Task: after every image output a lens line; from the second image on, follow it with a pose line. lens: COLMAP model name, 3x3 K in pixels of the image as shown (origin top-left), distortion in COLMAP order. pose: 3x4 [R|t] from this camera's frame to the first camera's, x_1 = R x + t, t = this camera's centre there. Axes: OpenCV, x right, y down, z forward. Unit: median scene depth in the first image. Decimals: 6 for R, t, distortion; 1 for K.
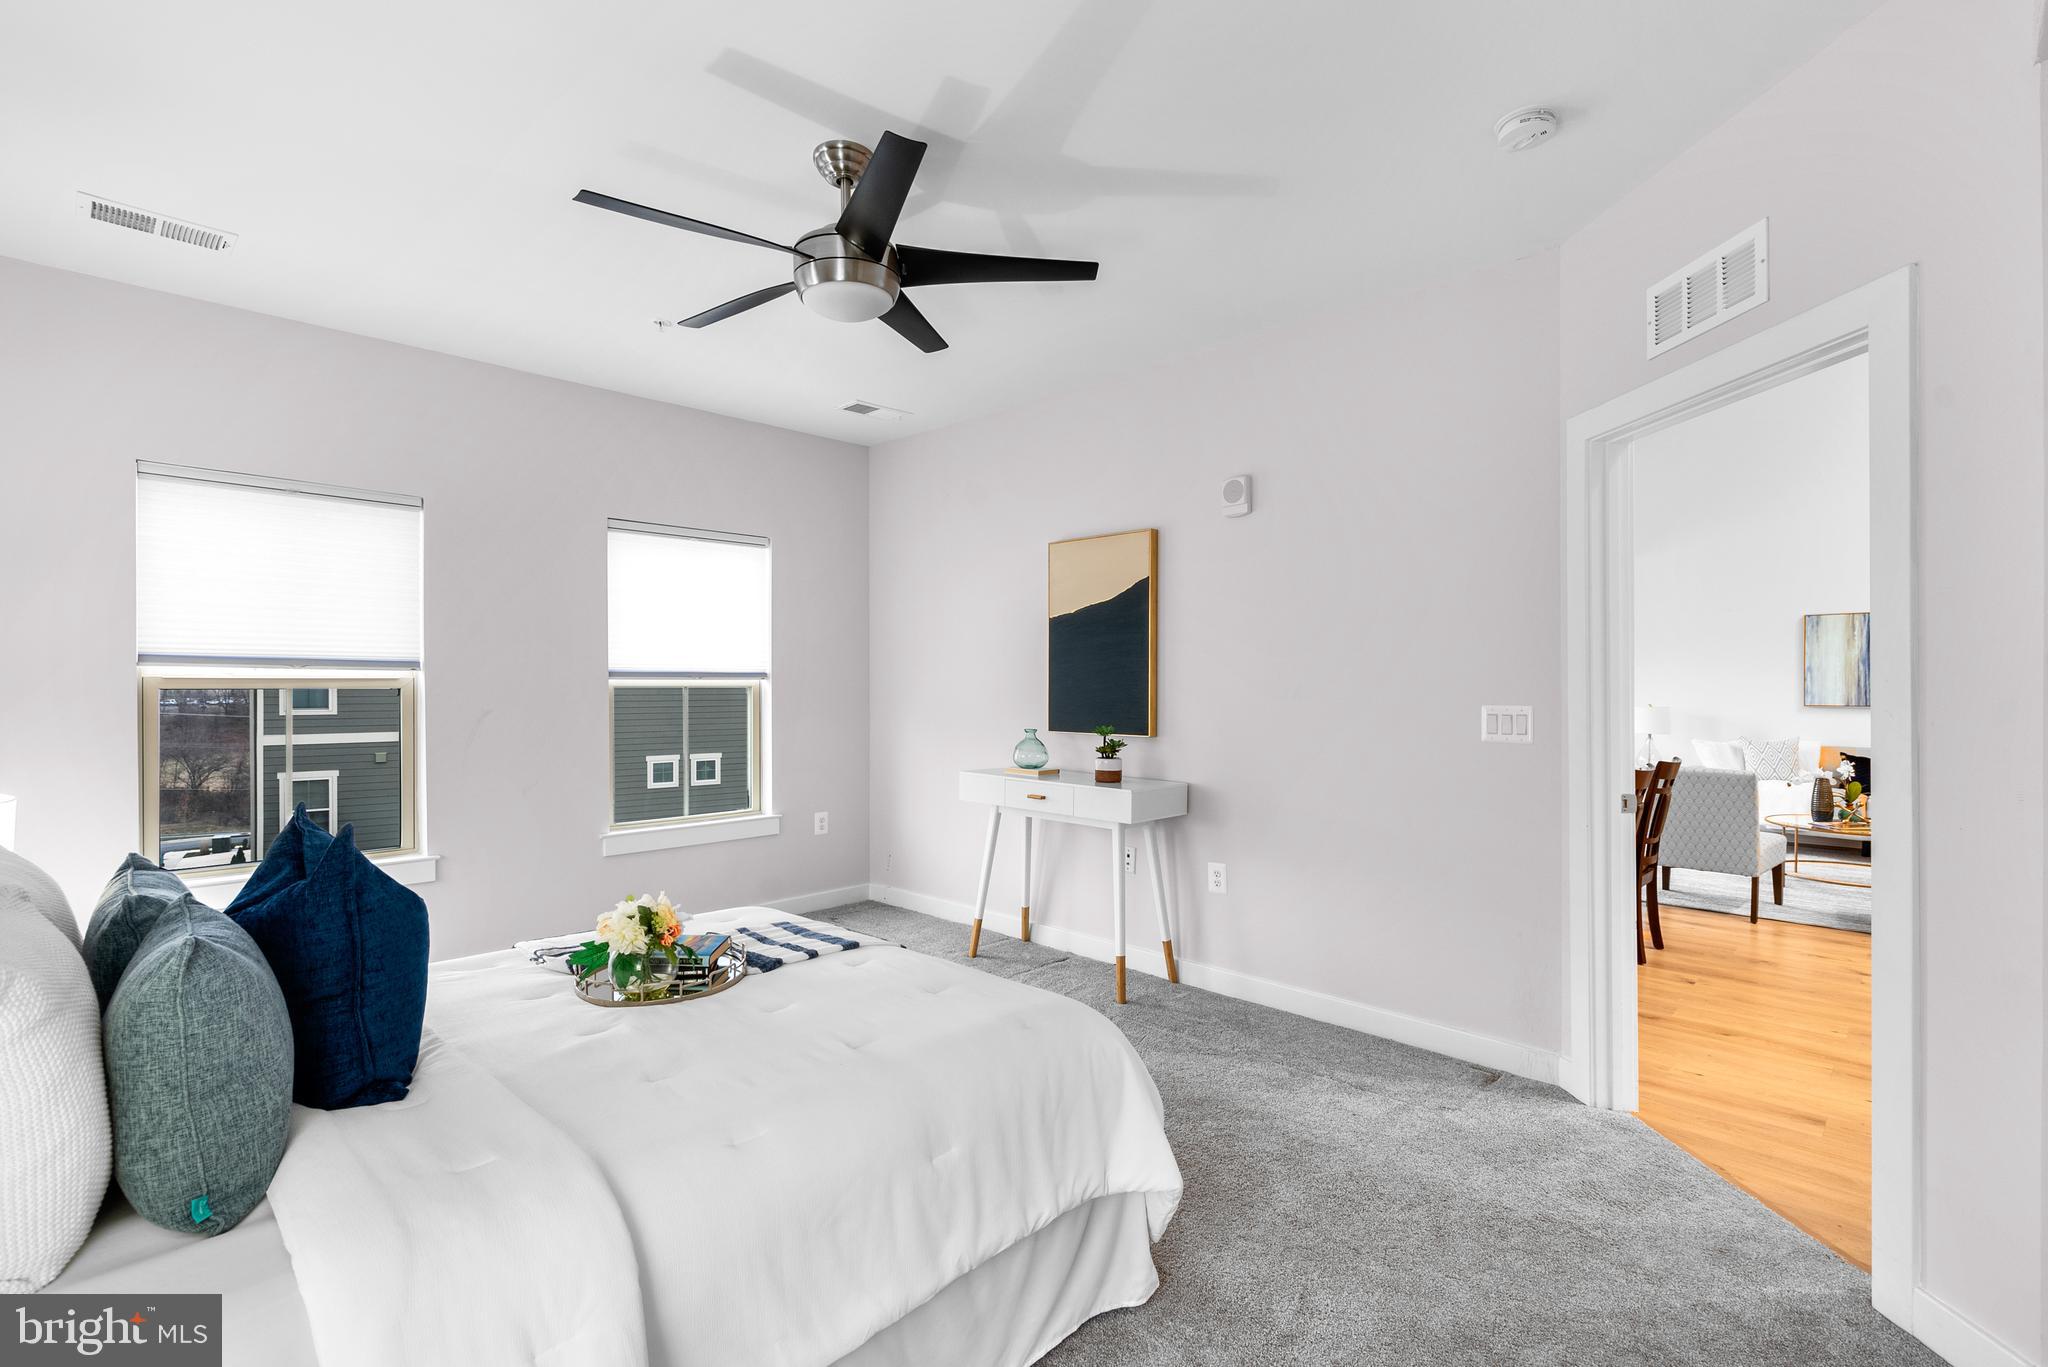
lens RADIAL K [[931.8, 0, 1024.6], [0, 931.8, 678.1], [0, 0, 1]] dist [-0.004024, 0.001751]
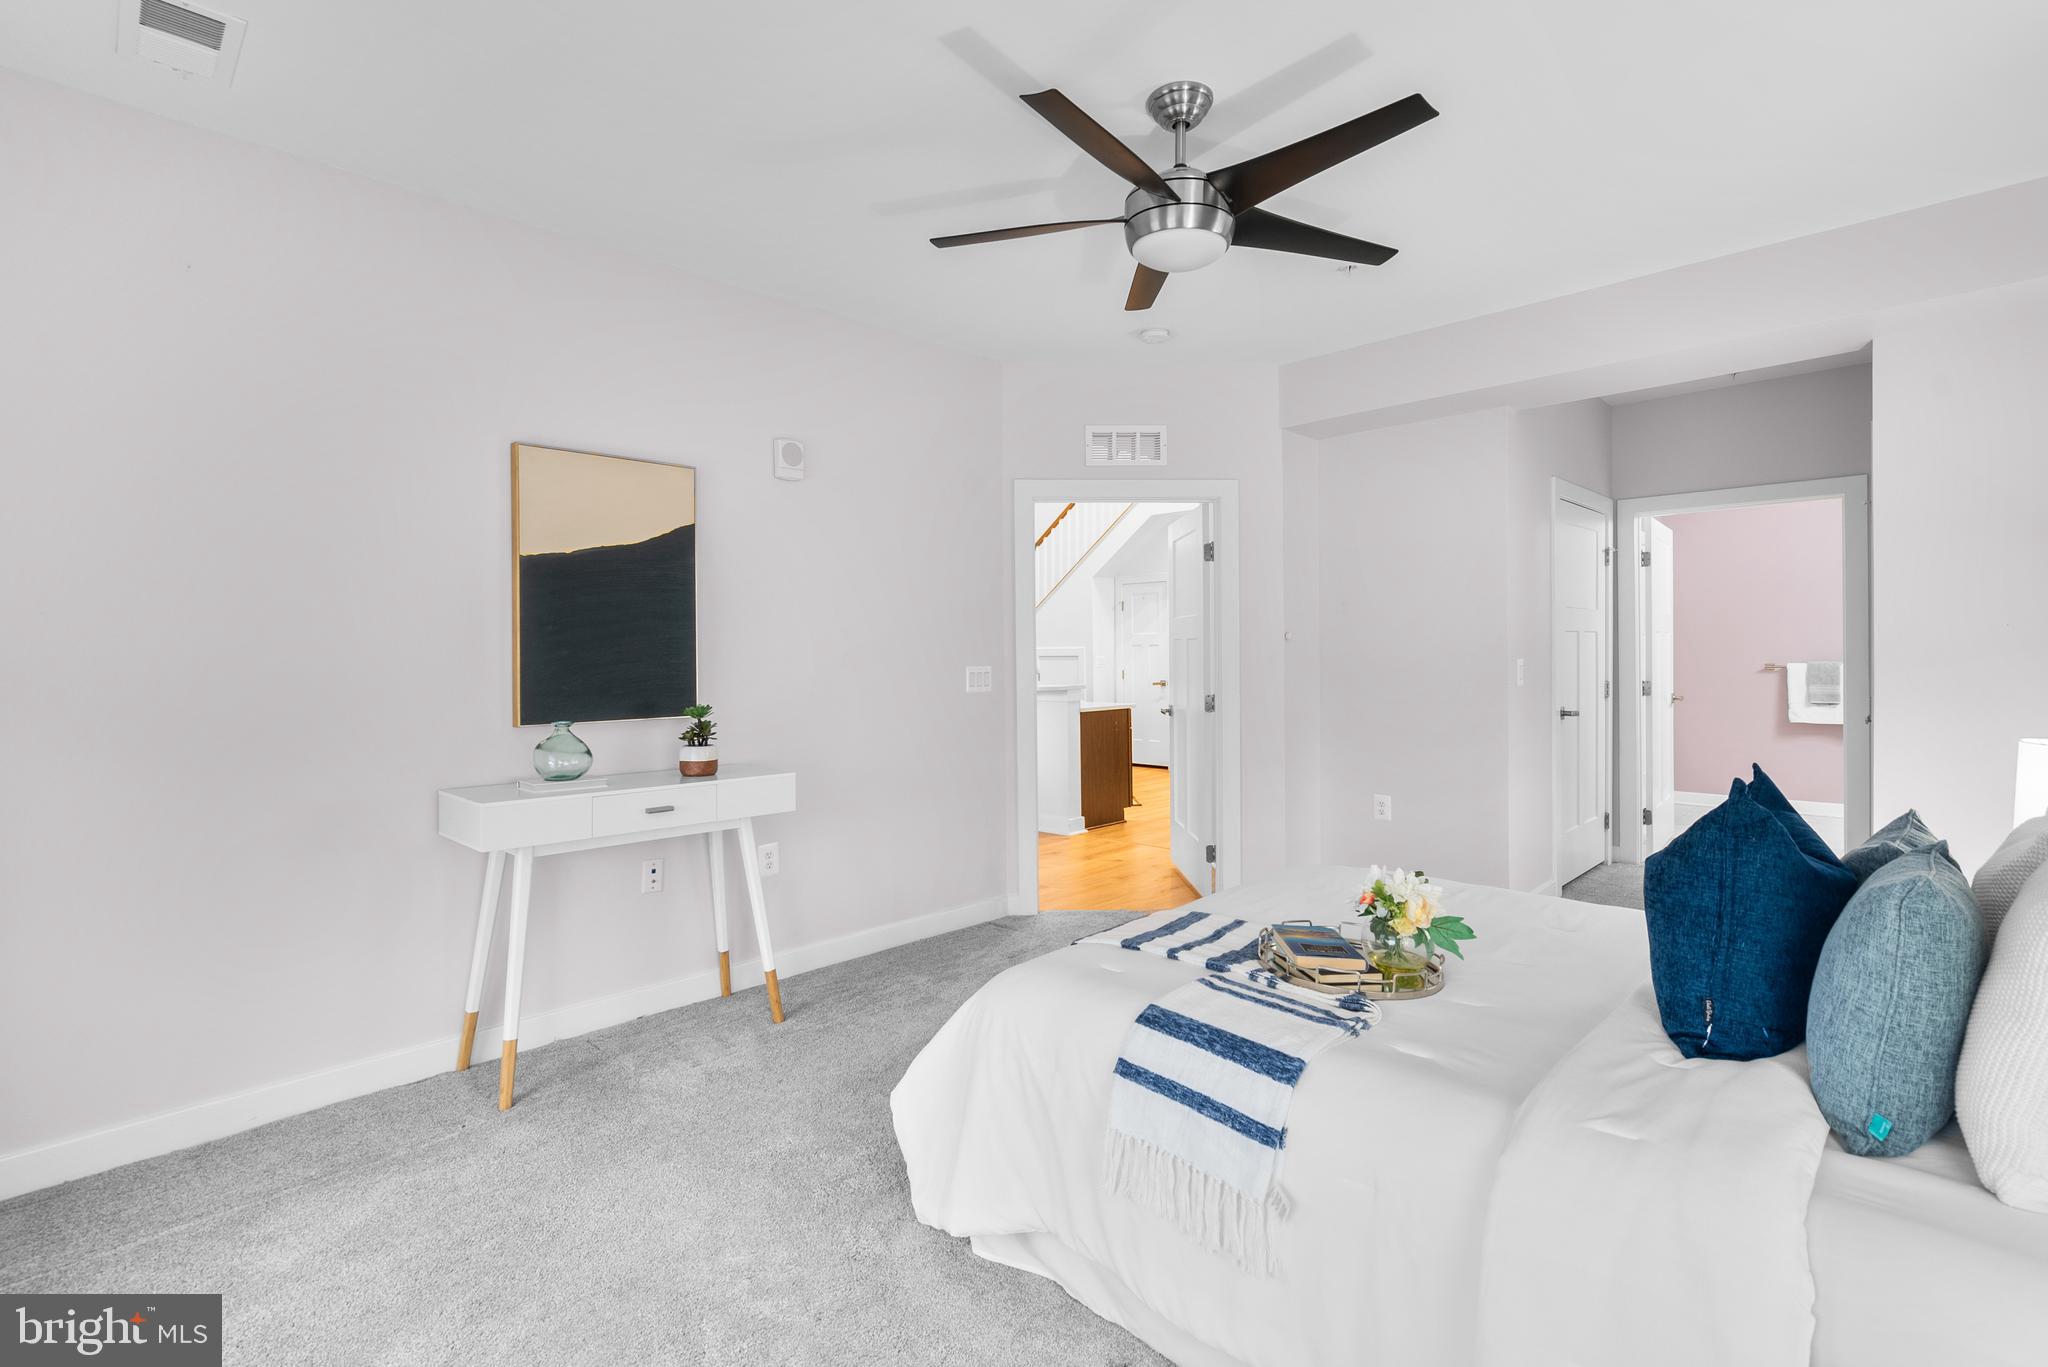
lens RADIAL K [[947.1, 0, 1018.9], [0, 947.1, 651.1], [0, 0, 1]] dist [-0.035029, 0.000265]
pose [[0.014557, 0.000294, 0.999894, -0.480016], [0.000556, 1.000000, -0.000302, 0.003824], [-0.999894, 0.000561, 0.014557, 0.478289]]
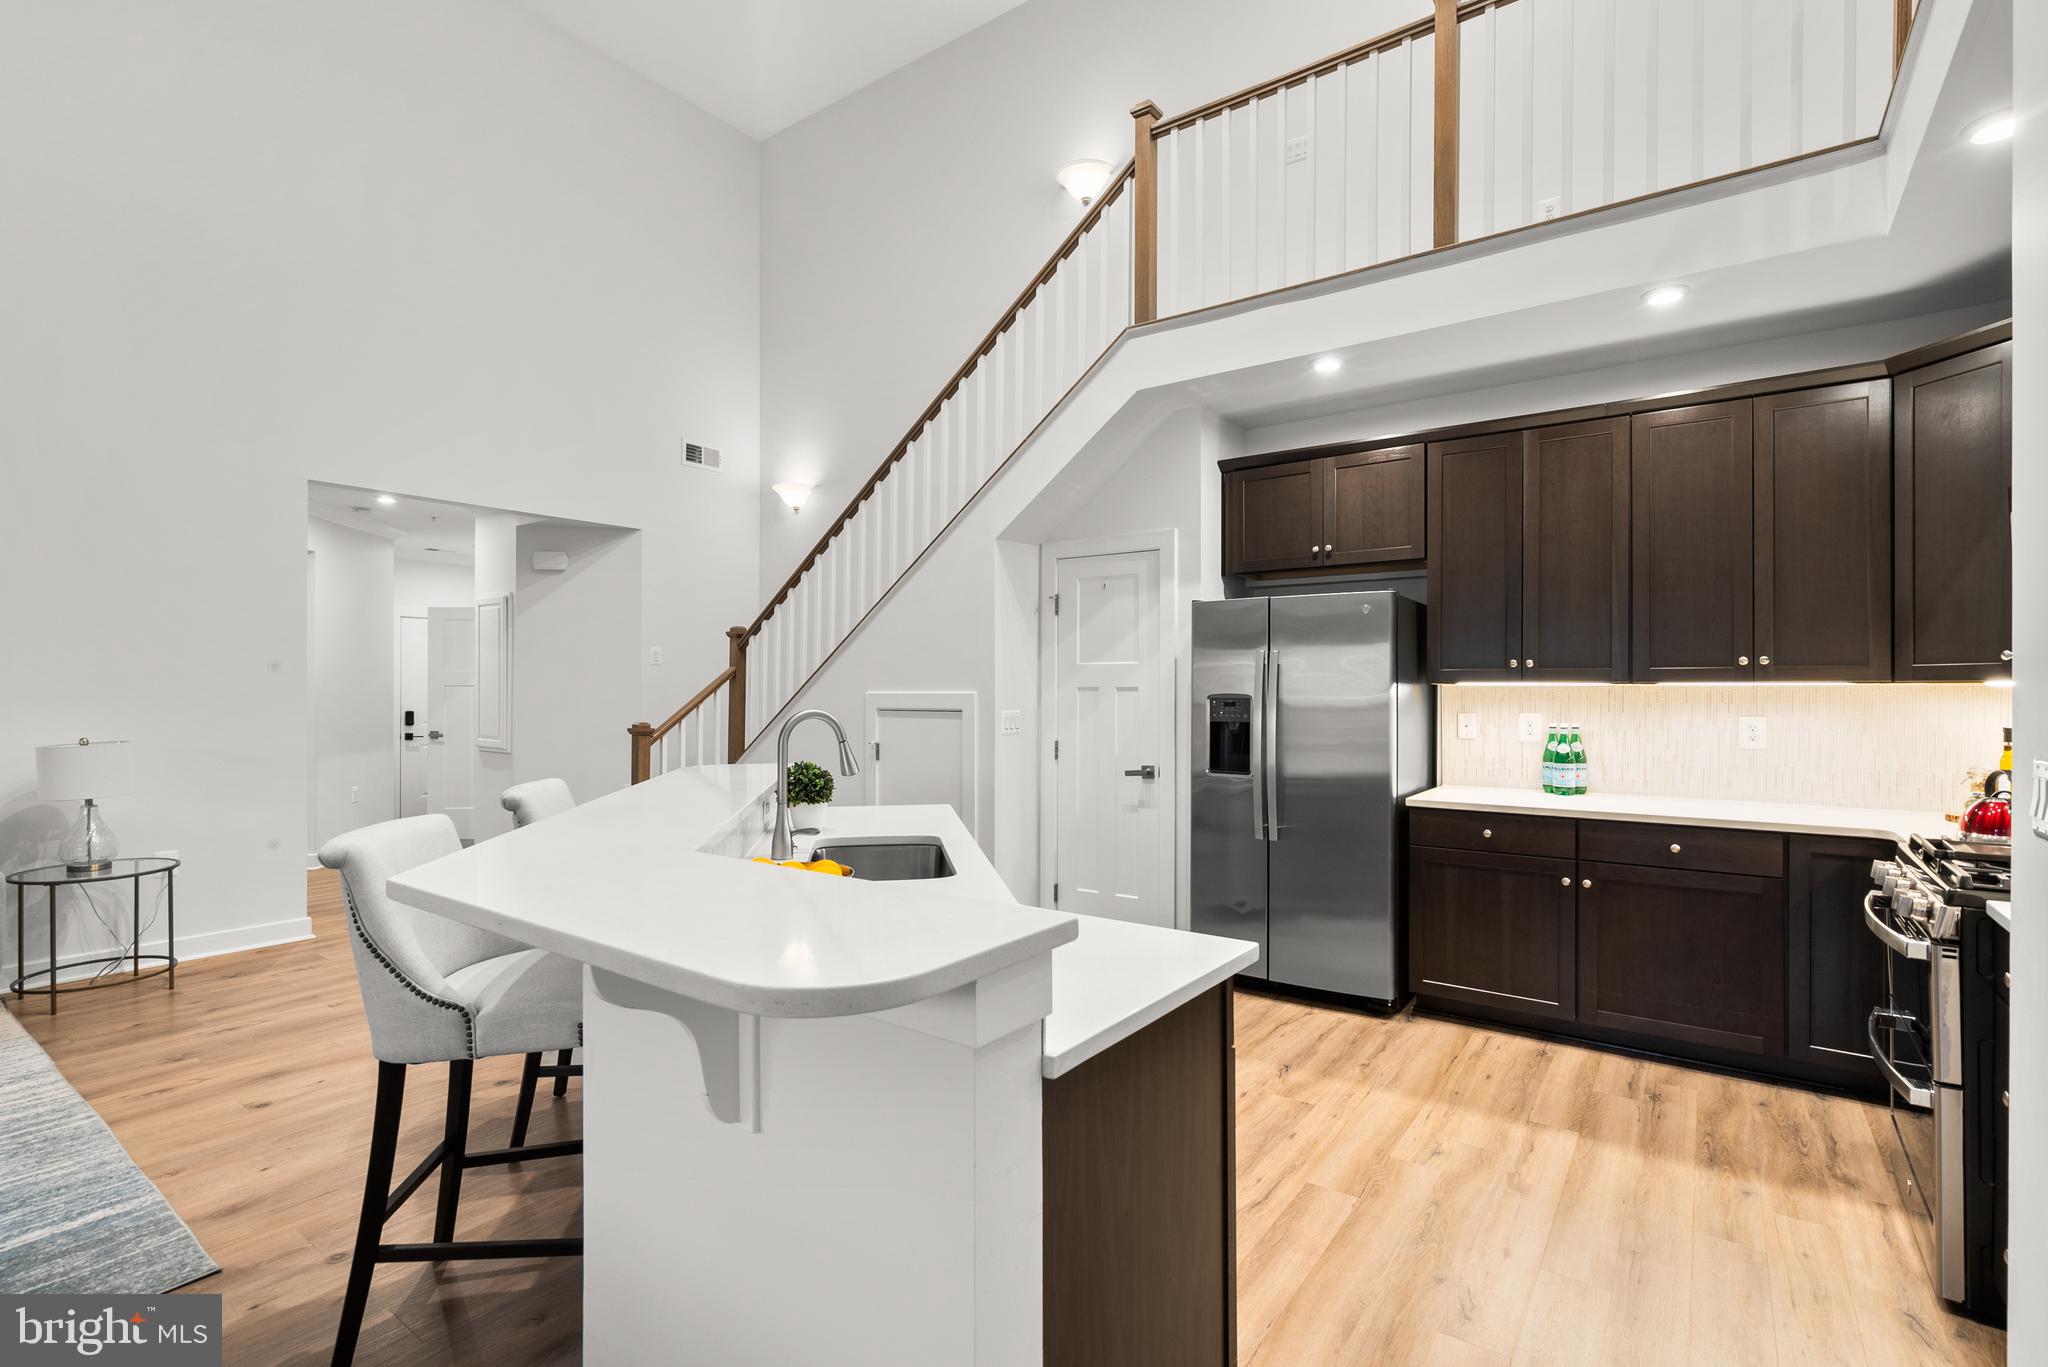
lens RADIAL K [[940.8, 0, 1024.2], [0, 940.8, 688.6], [0, 0, 1]] dist [-0.005582, 0.000193]
pose [[-0.141101, 0.005020, 0.989982, 0.479732], [-0.009239, 0.999937, -0.006387, -0.001758], [-0.989952, -0.010048, -0.141046, 0.454973]]
